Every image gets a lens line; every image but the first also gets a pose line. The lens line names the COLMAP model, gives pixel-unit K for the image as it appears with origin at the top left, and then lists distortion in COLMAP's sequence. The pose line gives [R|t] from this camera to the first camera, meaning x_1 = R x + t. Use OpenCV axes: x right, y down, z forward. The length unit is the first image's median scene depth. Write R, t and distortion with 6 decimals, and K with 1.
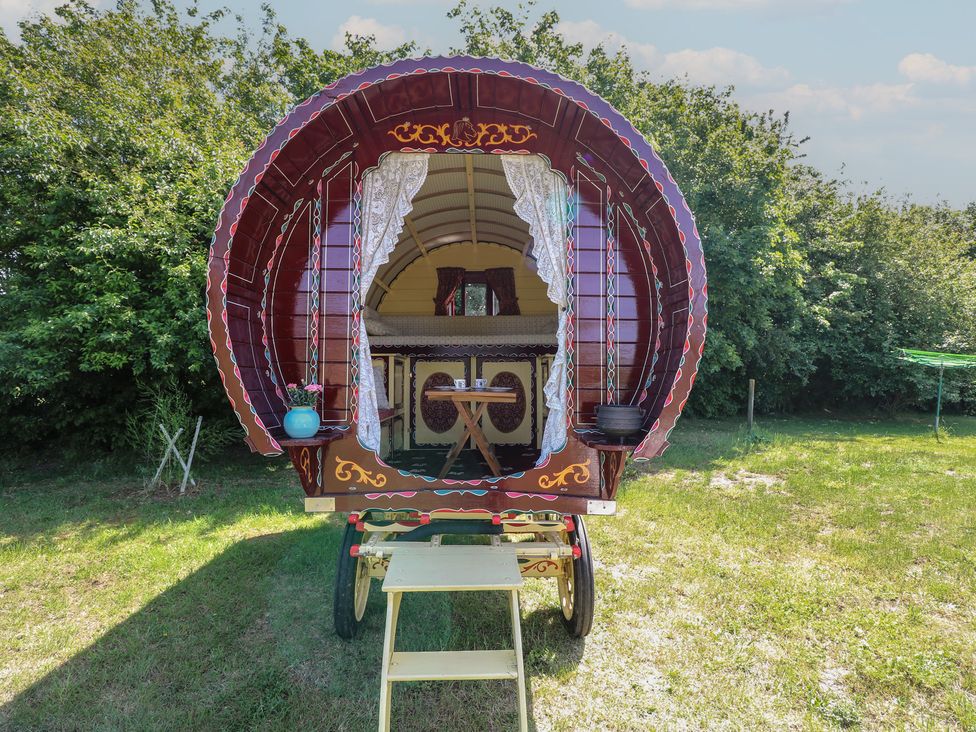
lens RADIAL K [[522.0, 0, 484.9], [0, 522.0, 367.0], [0, 0, 1]] dist [-0.007570, -0.010968]
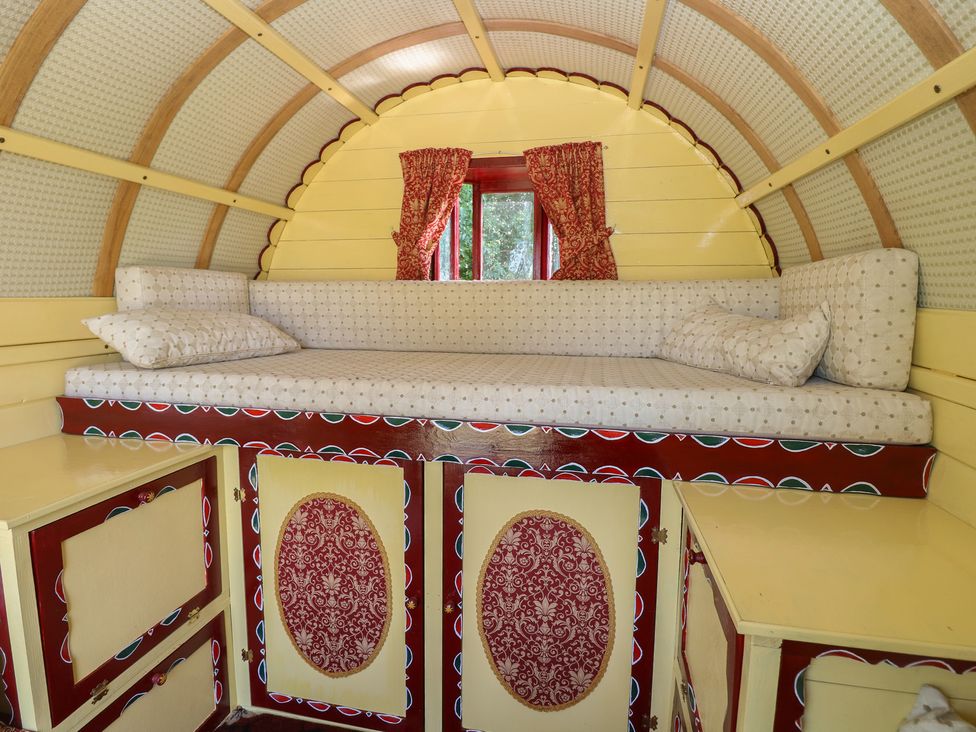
lens RADIAL K [[522.0, 0, 488.9], [0, 522.0, 357.2], [0, 0, 1]] dist [-0.007570, -0.010968]
pose [[0.980254, 0.032526, -0.195051, 0.061553], [-0.004957, 0.990112, 0.140192, -0.110463], [0.197682, -0.136457, 0.970722, 0.724924]]
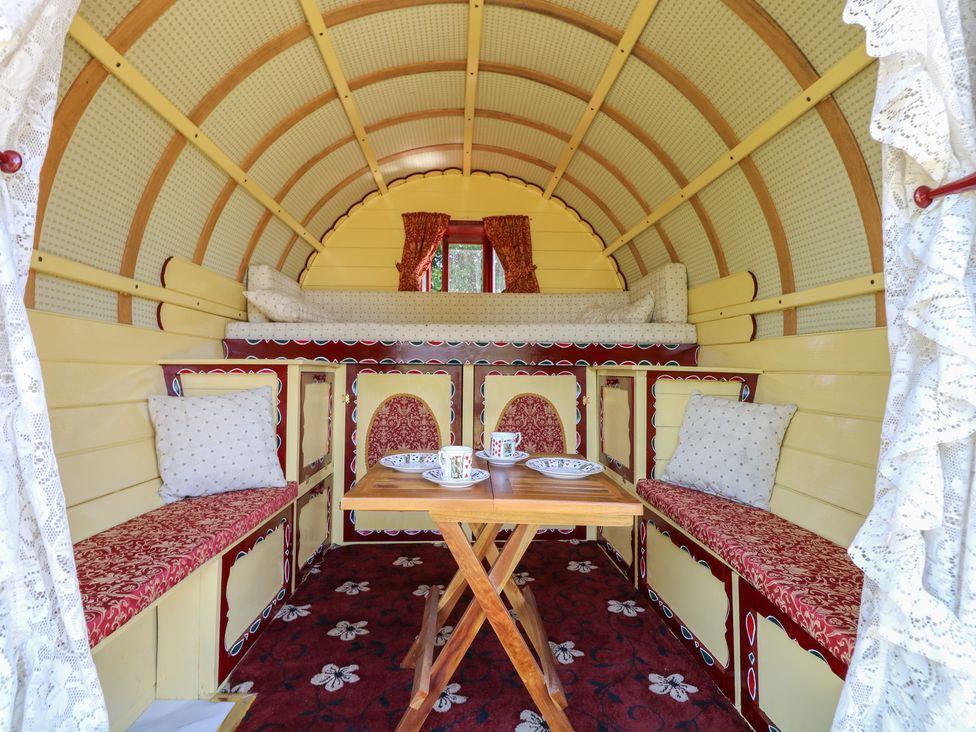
lens RADIAL K [[522.0, 0, 488.1], [0, 522.0, 366.4], [0, 0, 1]] dist [-0.007570, -0.010968]
pose [[0.998113, 0.009705, 0.060637, -0.033419], [-0.009656, 0.999953, -0.001099, -0.017481], [-0.060645, 0.000512, 0.998159, 0.466814]]
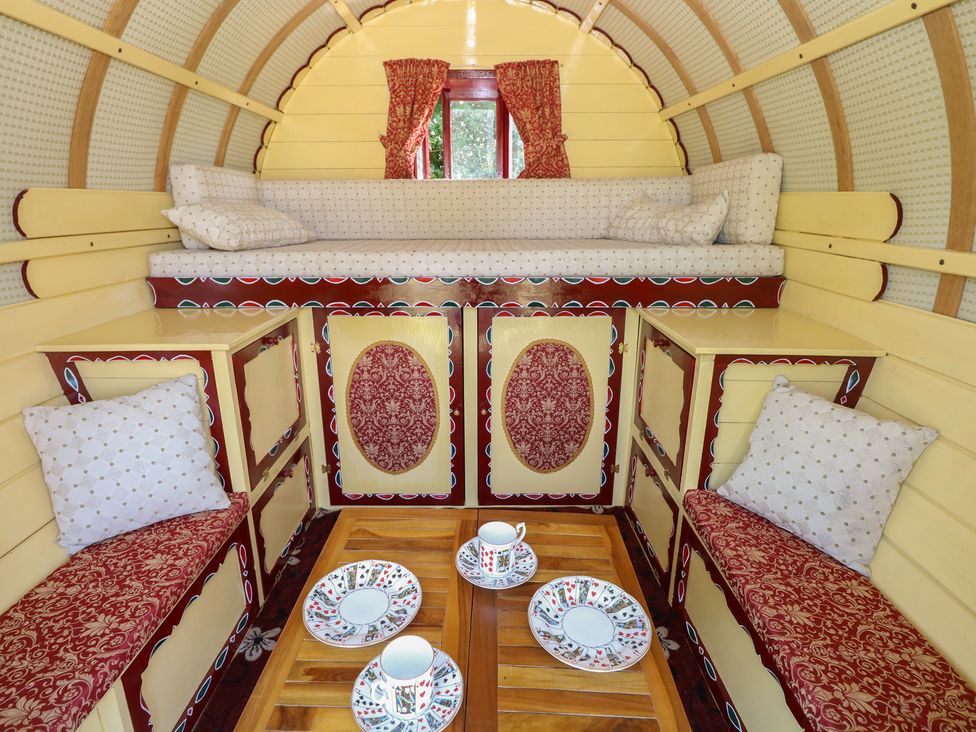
lens RADIAL K [[522.0, 0, 488.1], [0, 522.0, 359.4], [0, 0, 1]] dist [-0.007570, -0.010968]
pose [[0.999952, -0.002066, 0.009549, -0.011703], [-0.000970, 0.951567, 0.307438, -0.100979], [-0.009721, -0.307433, 0.951520, 0.597217]]
